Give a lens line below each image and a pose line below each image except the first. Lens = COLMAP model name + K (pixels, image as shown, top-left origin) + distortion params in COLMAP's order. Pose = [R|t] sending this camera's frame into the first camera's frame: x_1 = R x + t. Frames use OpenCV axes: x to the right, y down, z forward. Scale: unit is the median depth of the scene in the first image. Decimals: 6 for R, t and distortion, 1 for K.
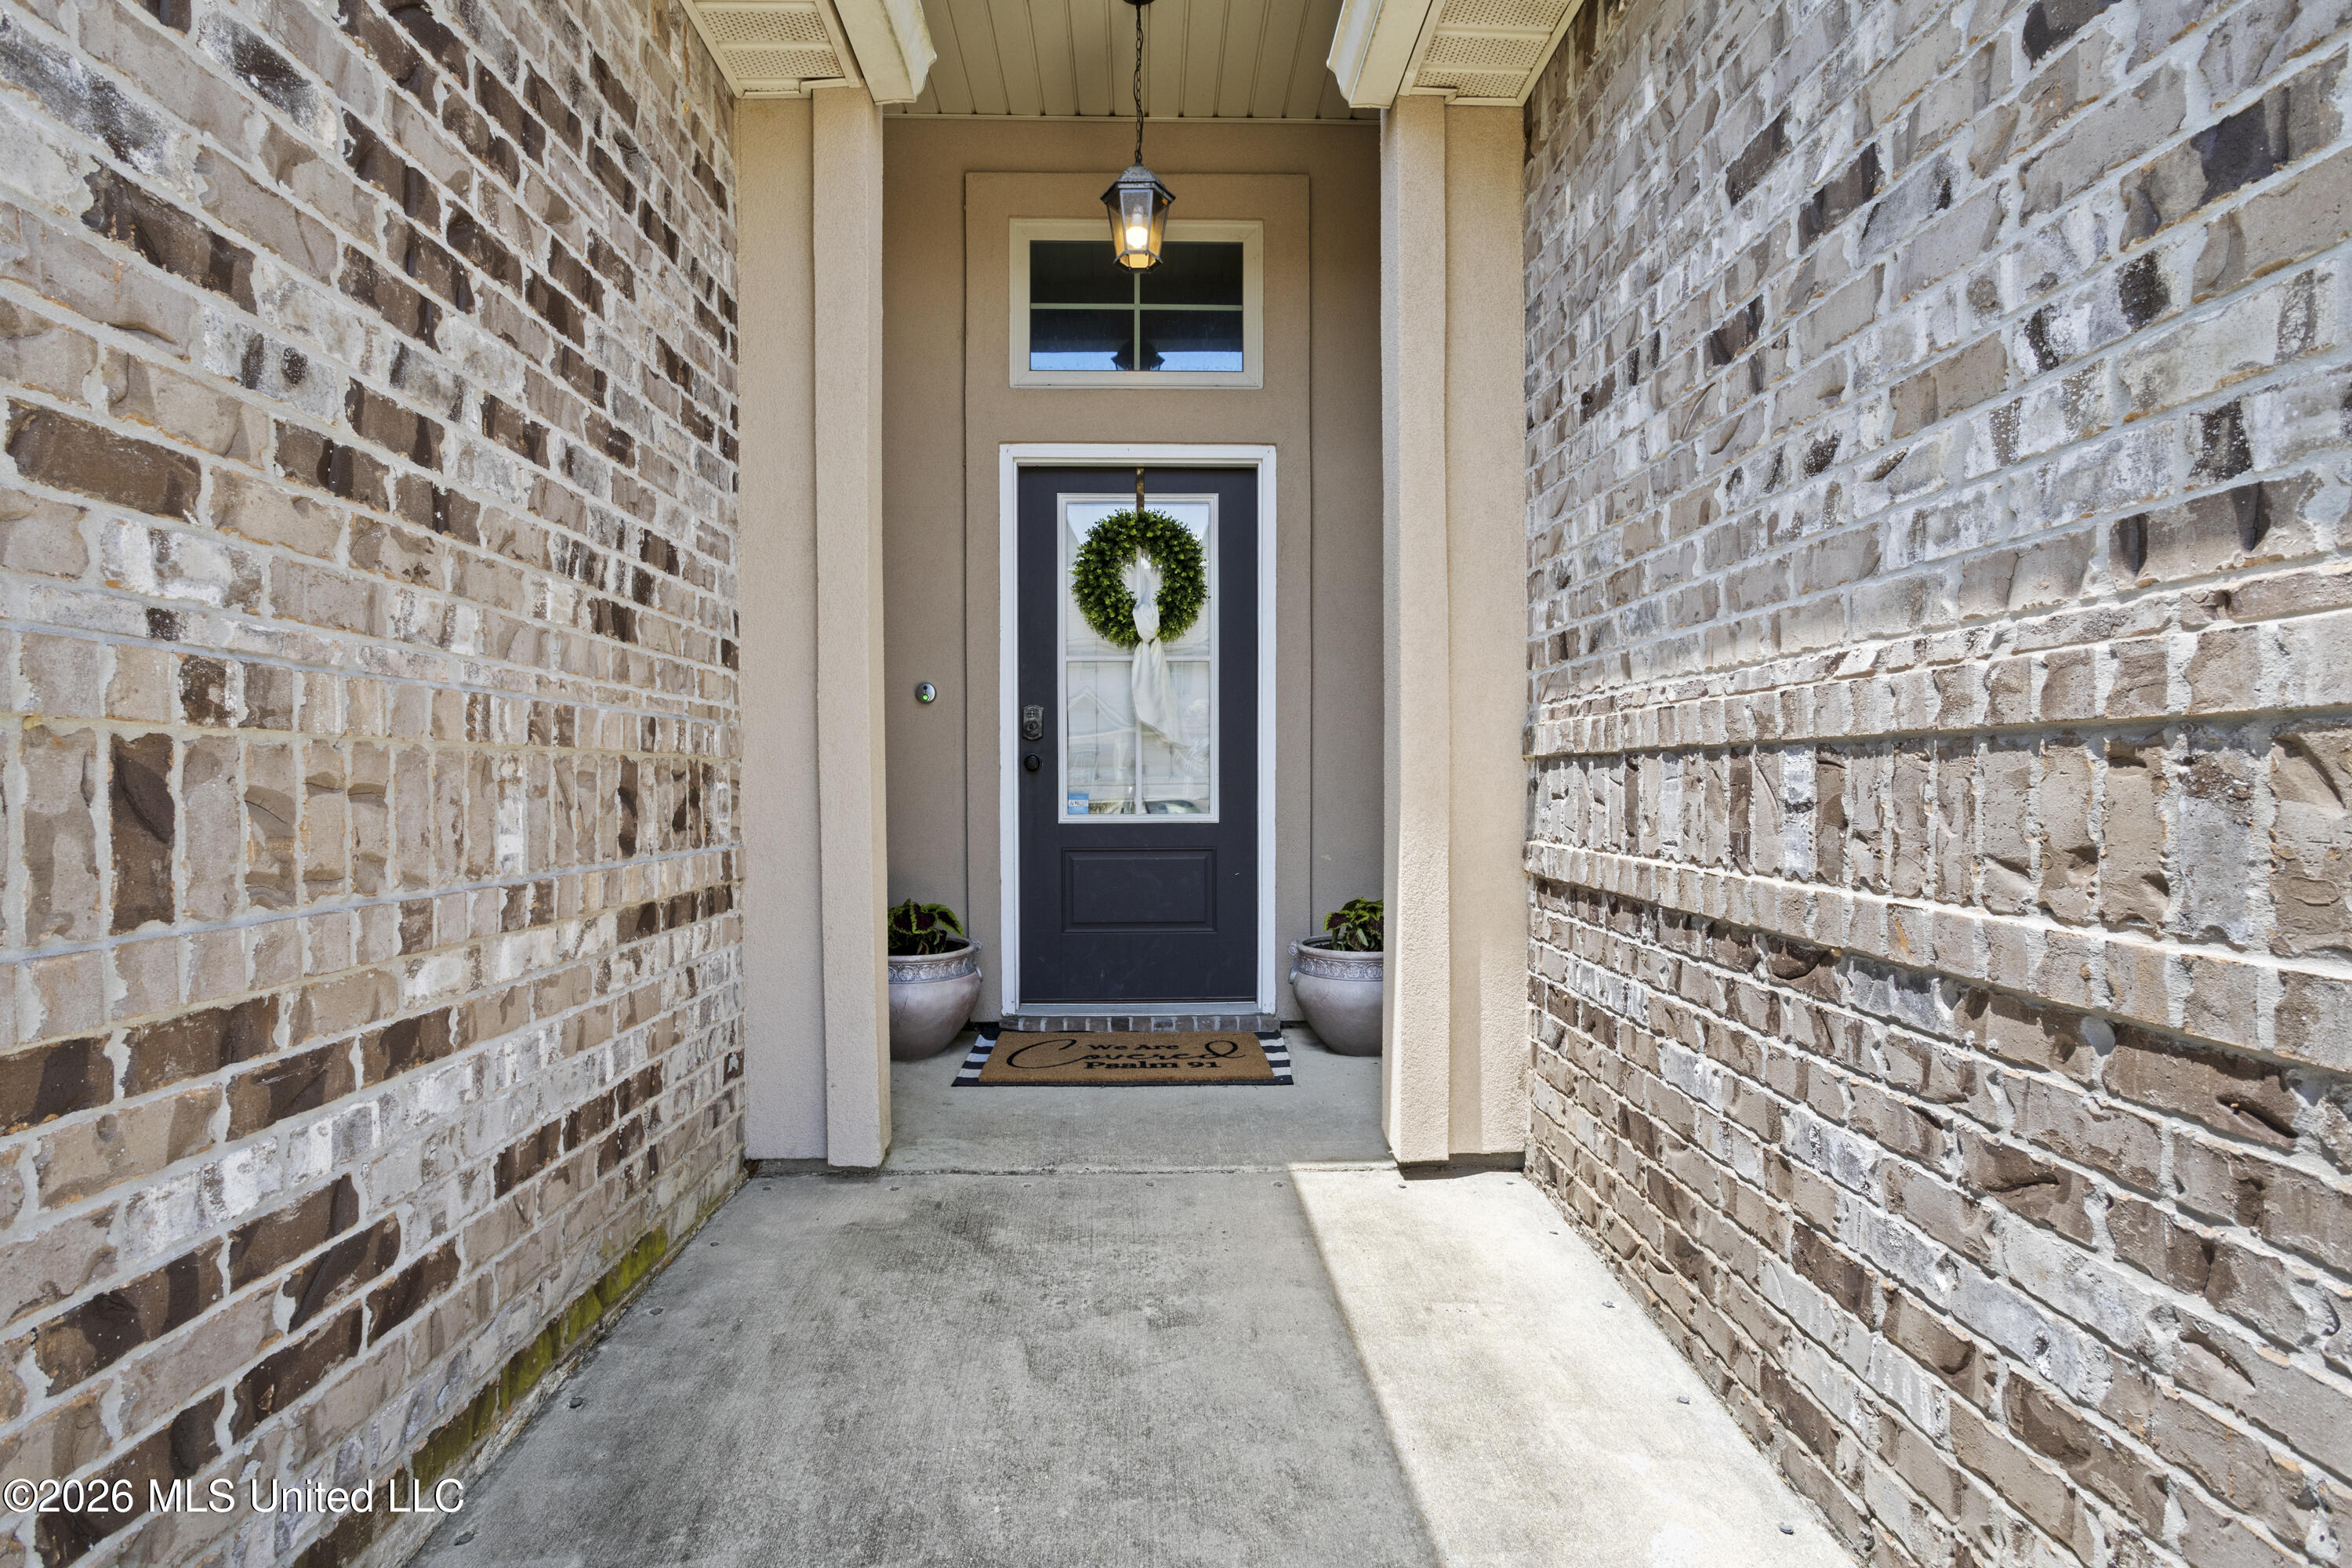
lens RADIAL K [[1127.3, 0, 1172.7], [0, 1127.3, 807.2], [0, 0, 1]] dist [-0.022422, 0.011591]
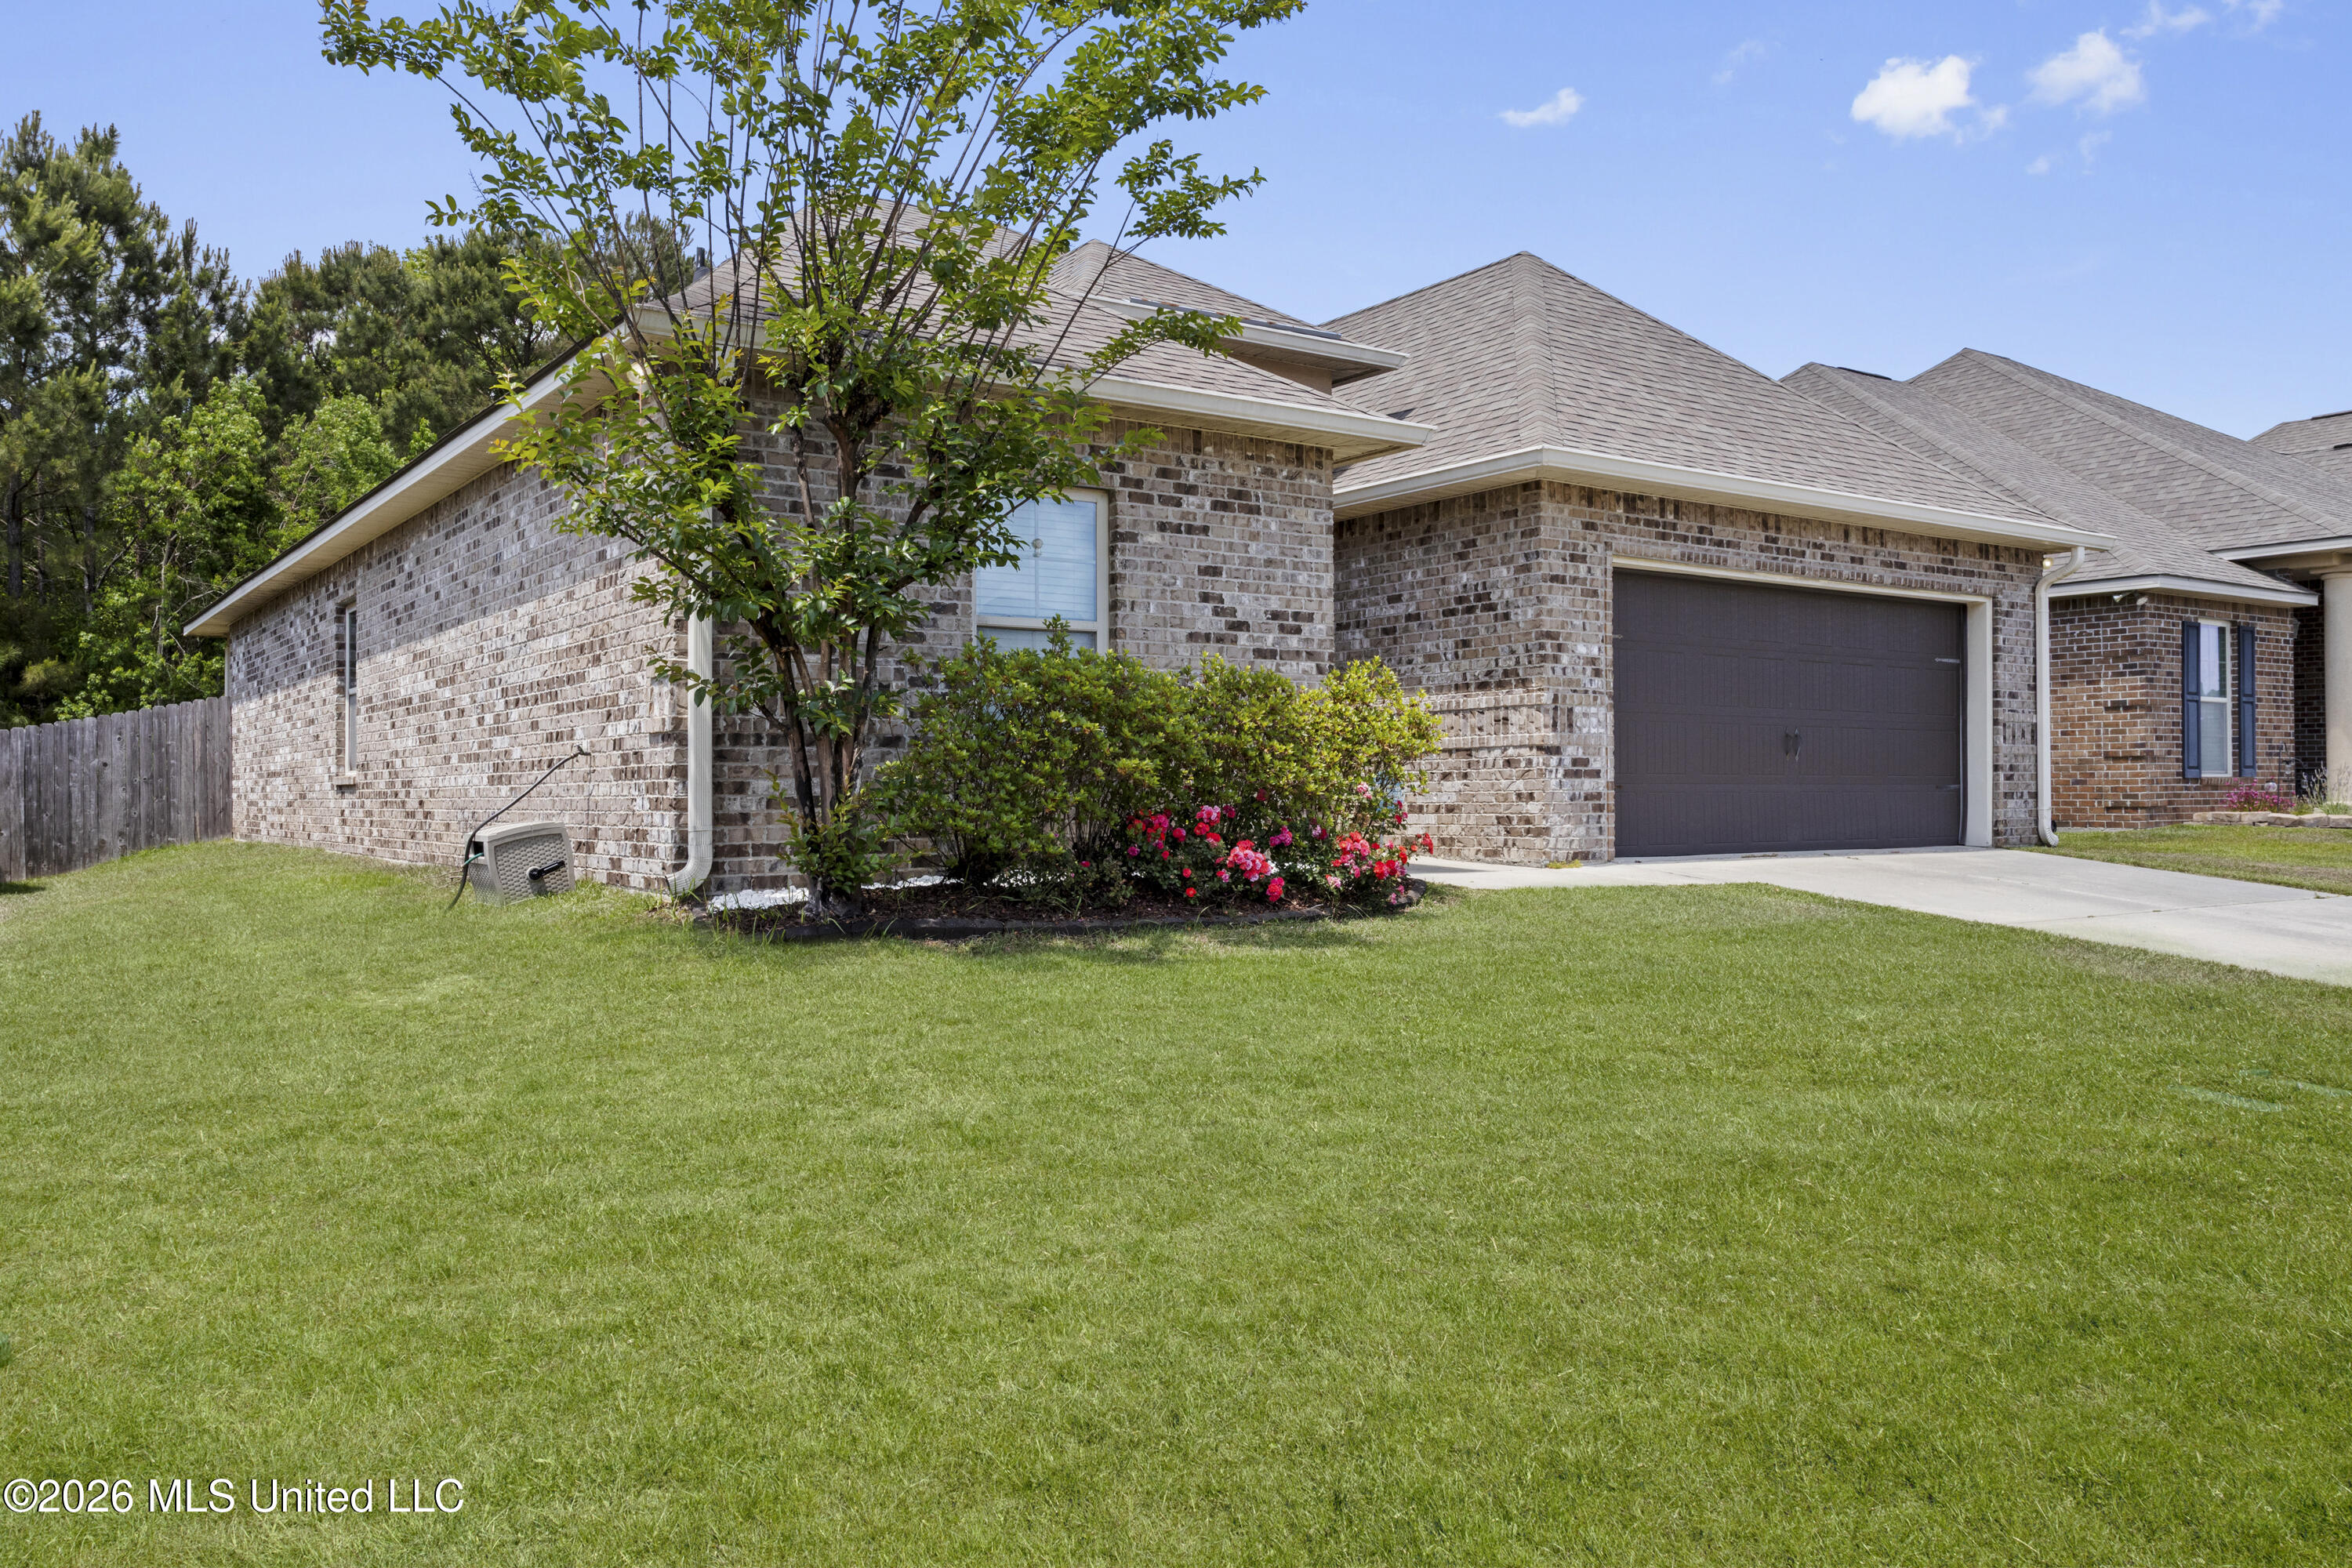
lens RADIAL K [[1818.3, 0, 1180.4], [0, 1818.3, 782.4], [0, 0, 1]] dist [-0.007700, 0.001678]
pose [[0.829571, 0.004210, 0.558385, -6.371223], [0.019007, 0.999179, -0.035771, 0.688449], [-0.558078, 0.040288, 0.828810, -6.858037]]
